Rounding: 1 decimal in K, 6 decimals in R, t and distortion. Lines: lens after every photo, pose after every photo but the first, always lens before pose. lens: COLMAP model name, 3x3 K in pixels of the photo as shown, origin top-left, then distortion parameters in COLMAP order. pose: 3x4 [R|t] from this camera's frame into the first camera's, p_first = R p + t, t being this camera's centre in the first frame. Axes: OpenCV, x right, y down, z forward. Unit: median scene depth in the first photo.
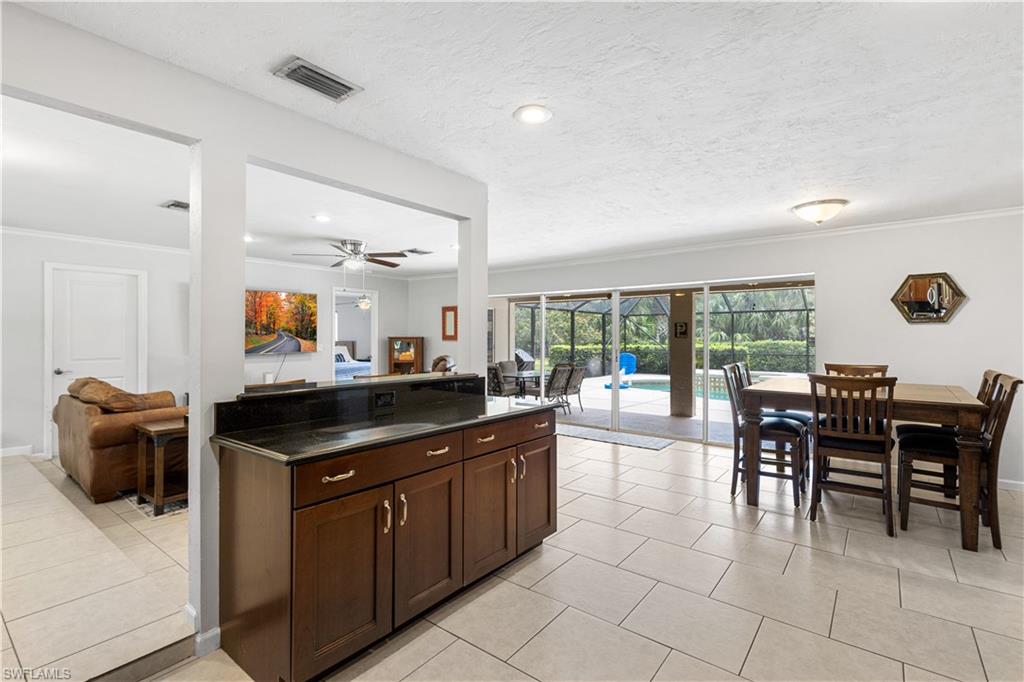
lens RADIAL K [[472.0, 0, 513.7], [0, 472.0, 337.6], [0, 0, 1]] dist [0.000556, 0.000458]
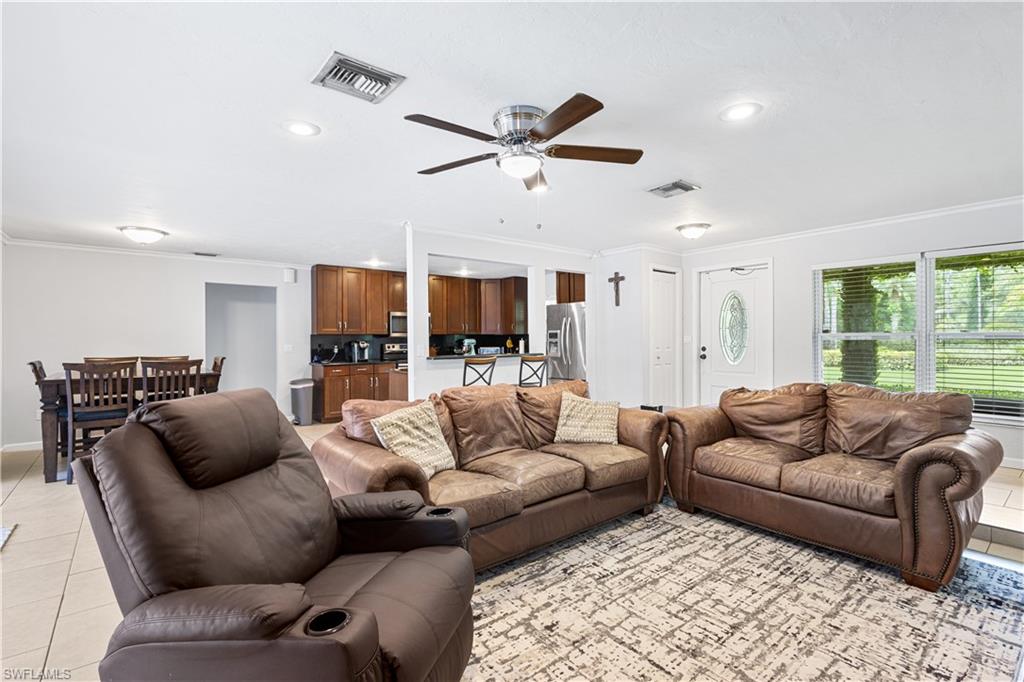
lens RADIAL K [[472.0, 0, 514.5], [0, 472.0, 343.7], [0, 0, 1]] dist [0.000556, 0.000458]
pose [[-0.974619, 0.006464, 0.223776, -0.646312], [0.010231, 0.999825, 0.015678, 0.017068], [-0.223635, 0.017570, -0.974515, 2.170249]]
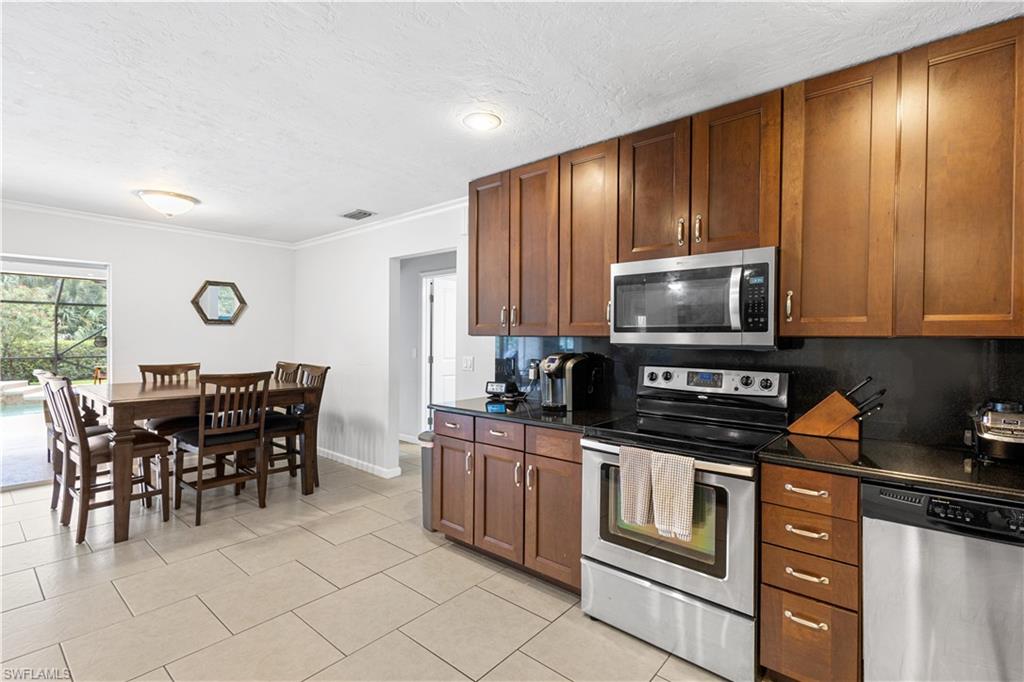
lens RADIAL K [[472.0, 0, 517.5], [0, 472.0, 339.0], [0, 0, 1]] dist [0.000556, 0.000458]
pose [[0.045610, 0.000074, 0.998959, -0.282234], [0.001703, 0.999999, -0.000152, 0.005618], [-0.998958, 0.001708, 0.045610, 0.278259]]
